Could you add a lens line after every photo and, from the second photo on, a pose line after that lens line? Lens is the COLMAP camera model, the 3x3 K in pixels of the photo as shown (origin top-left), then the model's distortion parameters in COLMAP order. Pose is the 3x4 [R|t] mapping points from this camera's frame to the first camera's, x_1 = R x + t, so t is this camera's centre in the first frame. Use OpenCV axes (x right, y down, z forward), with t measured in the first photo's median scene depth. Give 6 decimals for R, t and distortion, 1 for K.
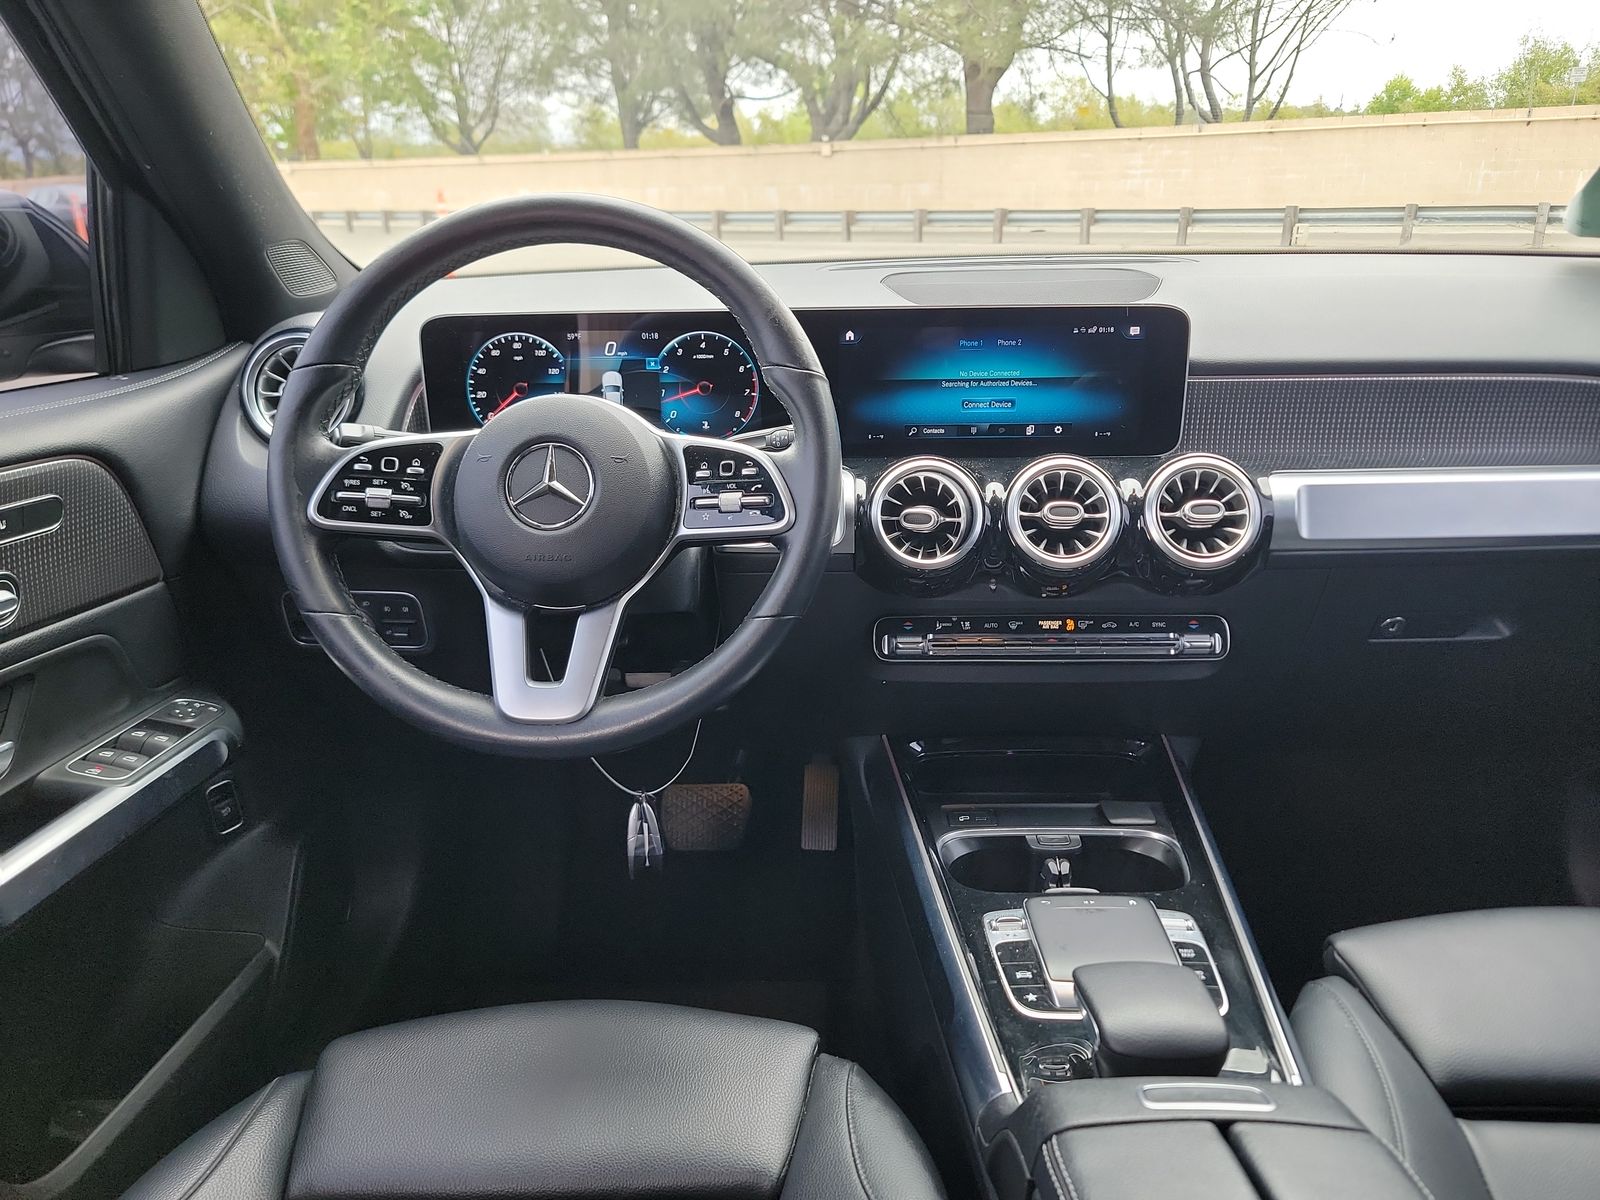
lens RADIAL K [[1125.2, 0, 819.1], [0, 1125.2, 604.4], [0, 0, 1]] dist [0.025752, 0.001031]
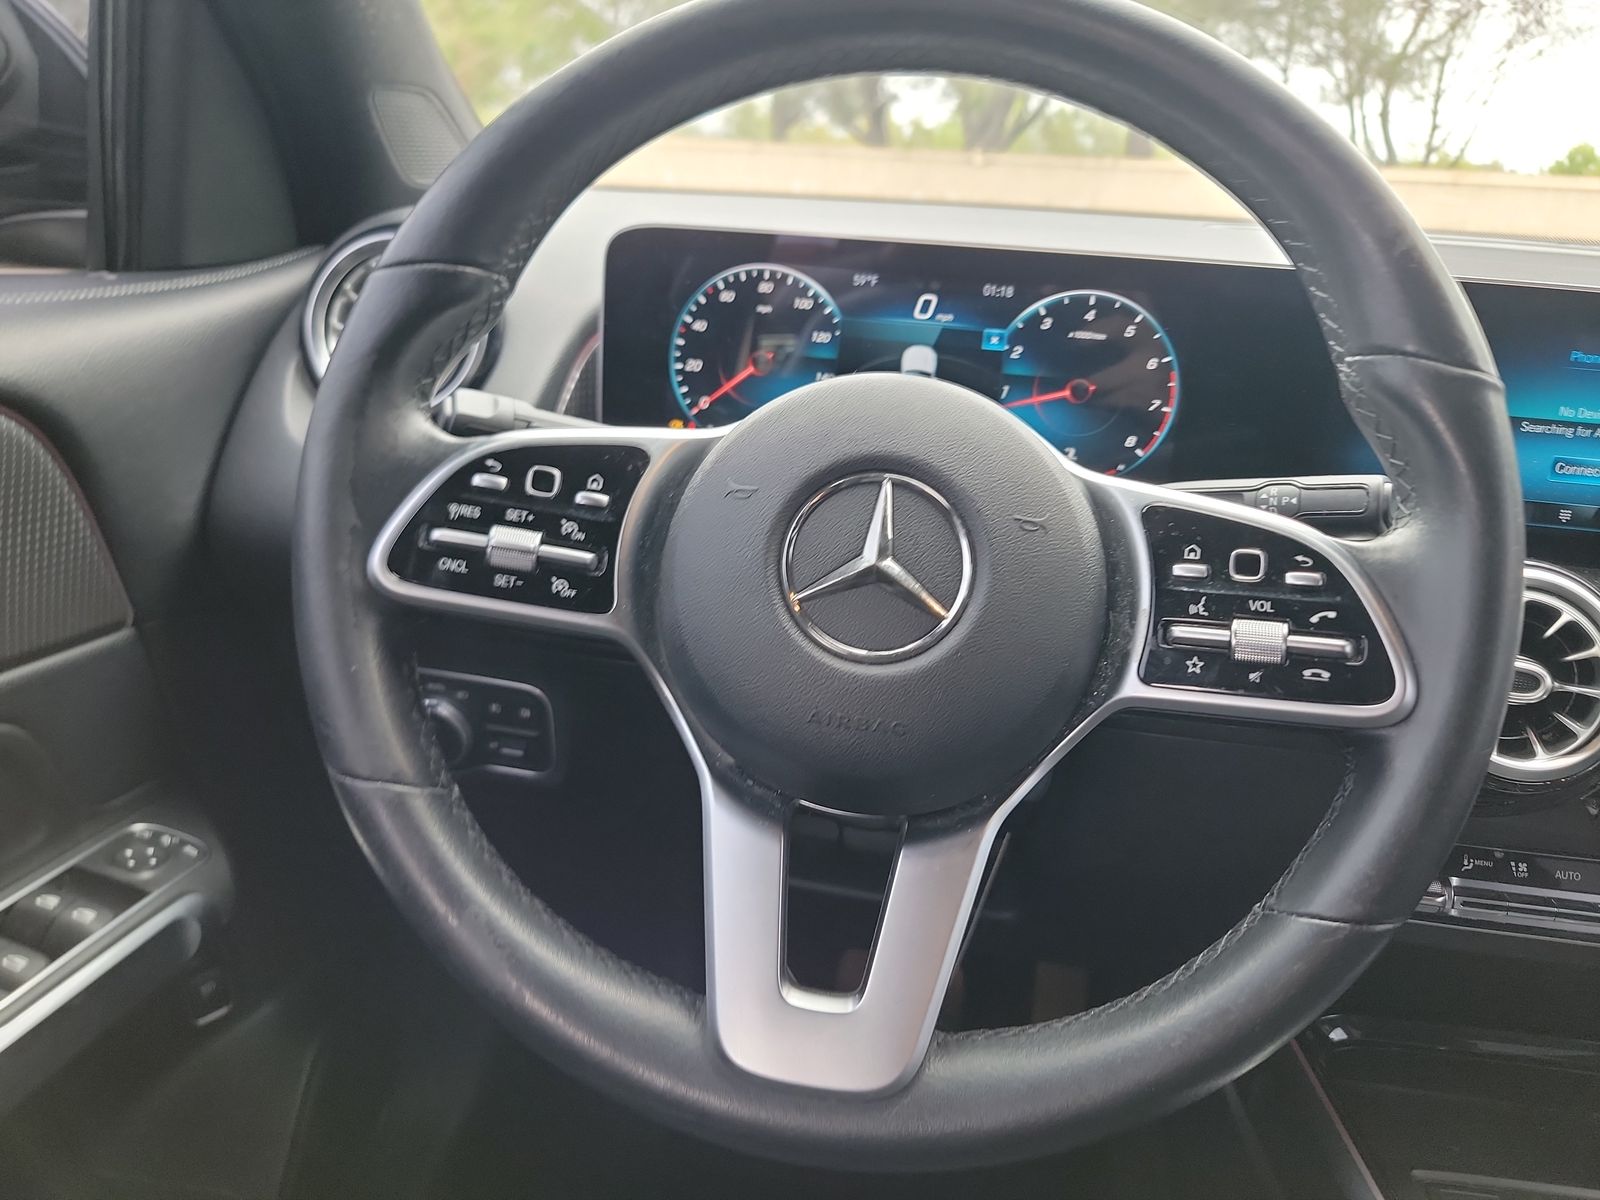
lens RADIAL K [[1144.8, 0, 832.3], [0, 1144.8, 603.5], [0, 0, 1]] dist [0.042217, -0.053862]
pose [[0.991257, 0.112352, -0.069190, -0.189047], [-0.113285, 0.993515, -0.009701, -0.070917], [0.067652, 0.017454, 0.997556, 0.450052]]
